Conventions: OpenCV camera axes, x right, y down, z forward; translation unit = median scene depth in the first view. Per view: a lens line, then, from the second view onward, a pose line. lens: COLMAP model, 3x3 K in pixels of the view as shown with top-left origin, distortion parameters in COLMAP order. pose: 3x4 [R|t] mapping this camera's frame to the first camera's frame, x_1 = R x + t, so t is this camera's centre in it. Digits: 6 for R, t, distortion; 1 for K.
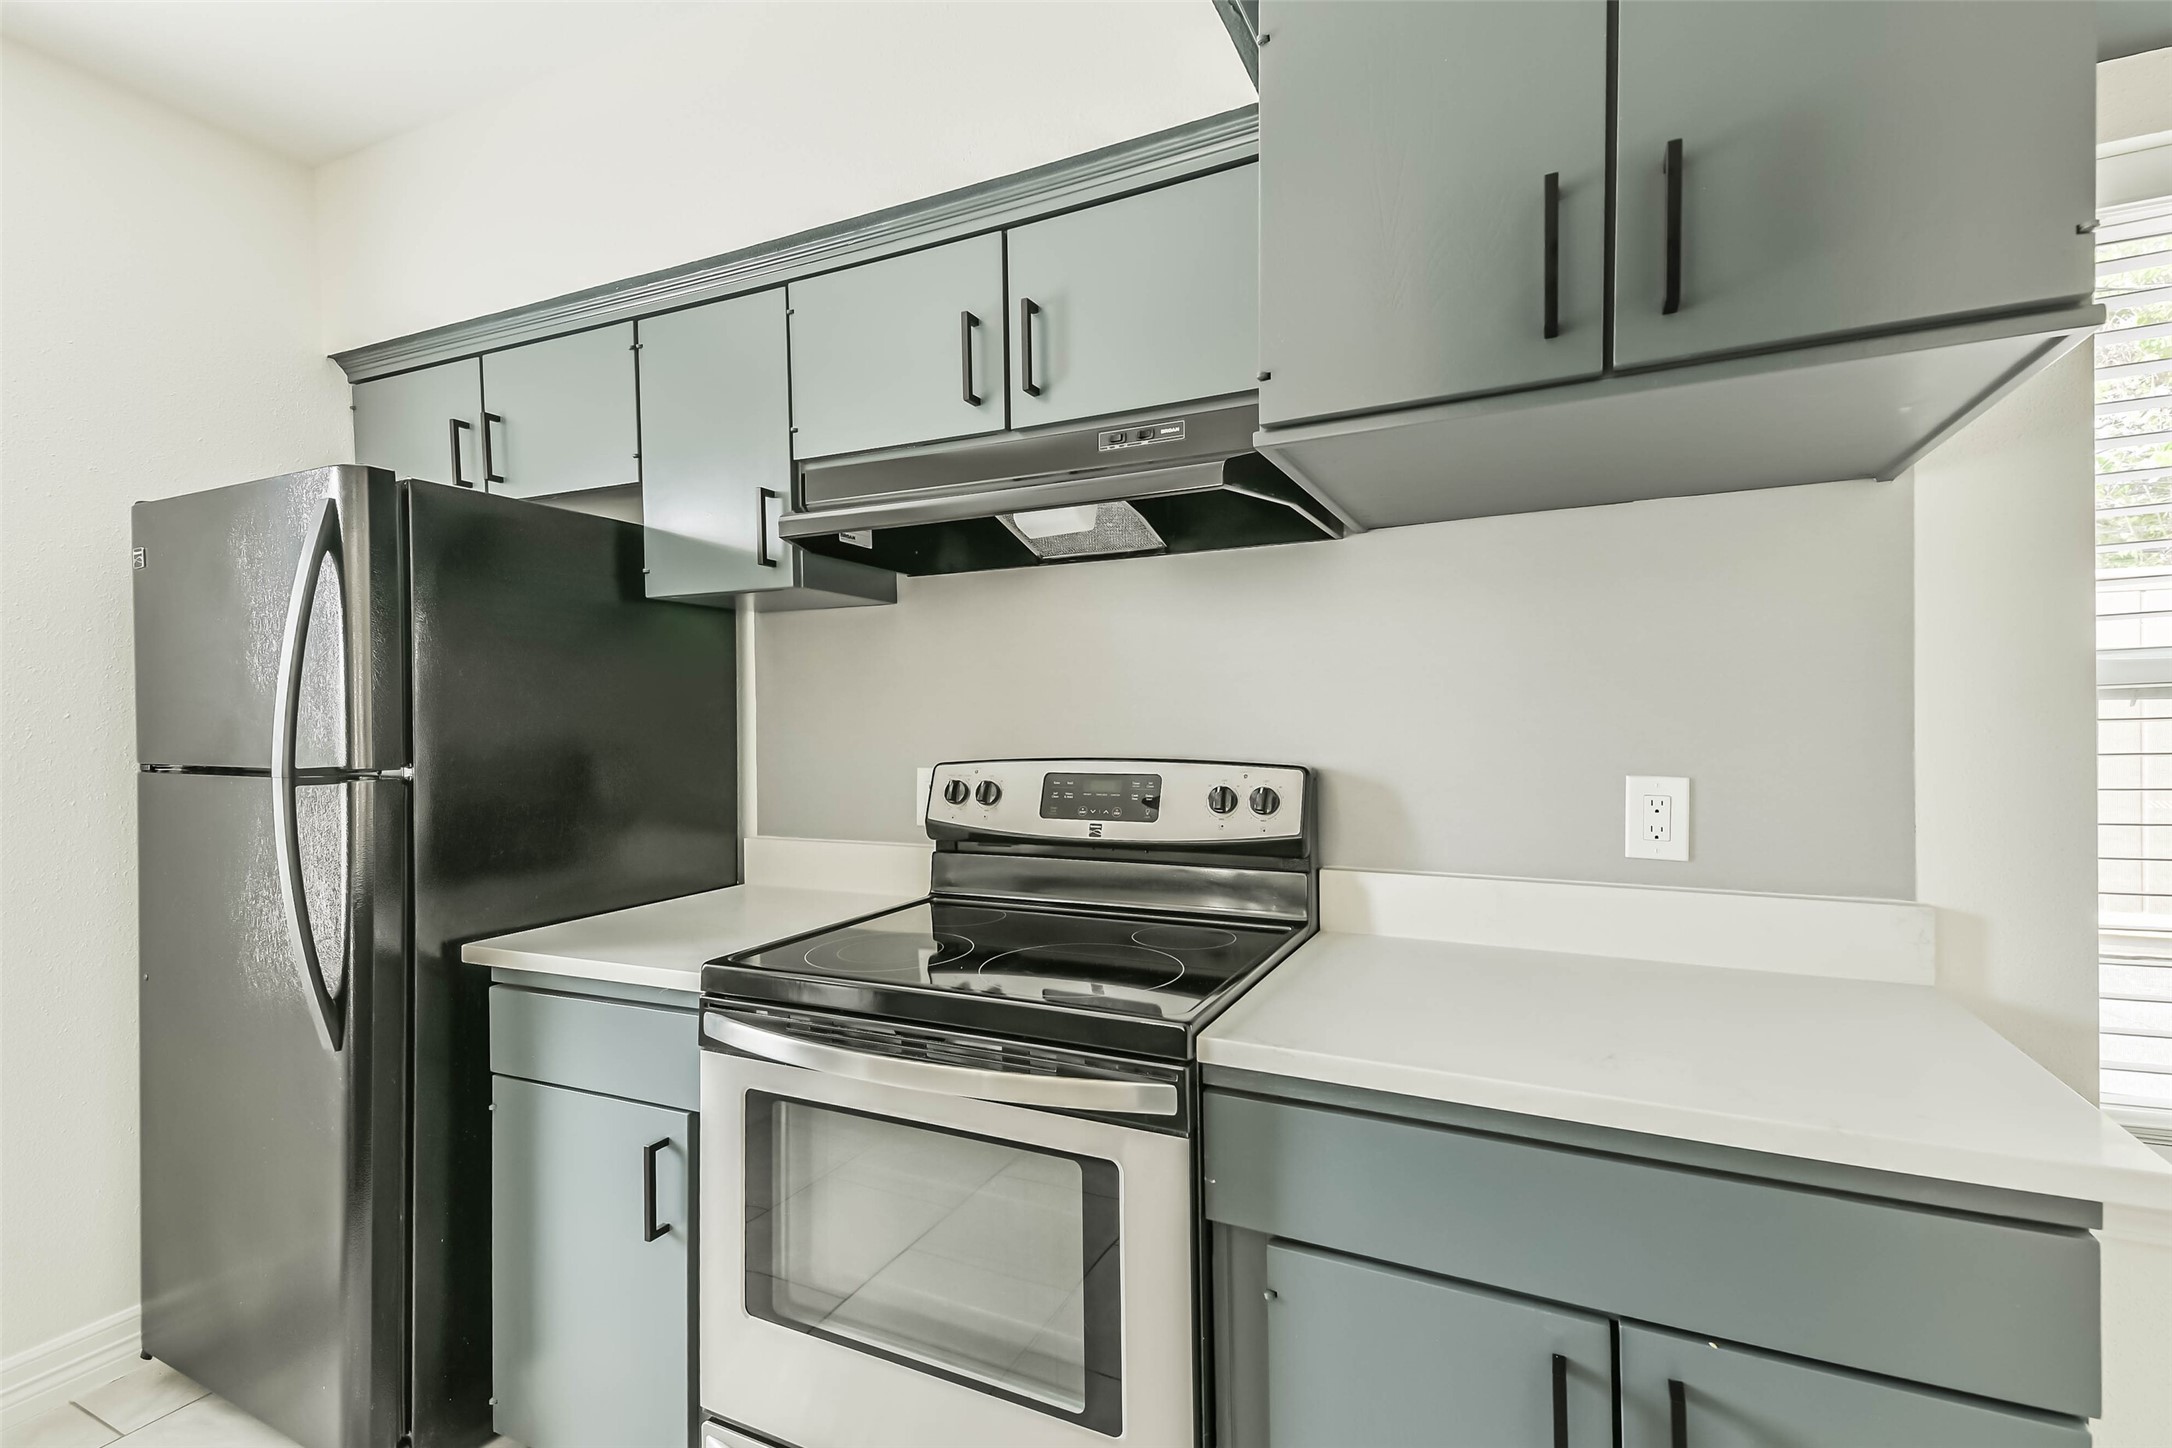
lens RADIAL K [[988.8, 0, 1086.0], [0, 988.8, 724.0], [0, 0, 1]] dist [0.037904, -0.000092]
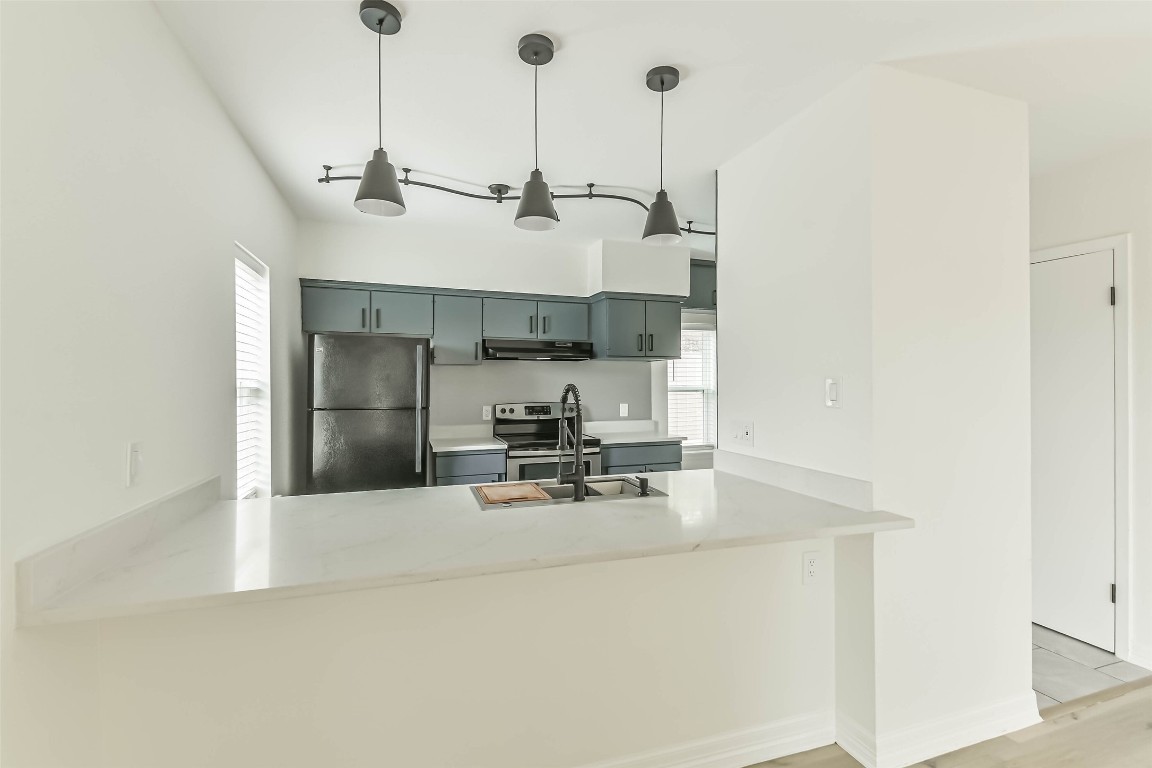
lens RADIAL K [[507.3, 0, 580.9], [0, 507.3, 385.0], [0, 0, 1]] dist [0.021423, -0.000090]
pose [[0.716300, 0.007048, 0.697757, -1.651565], [-0.006345, 0.999973, -0.003587, -0.046723], [-0.697764, -0.001858, 0.716325, -0.986061]]
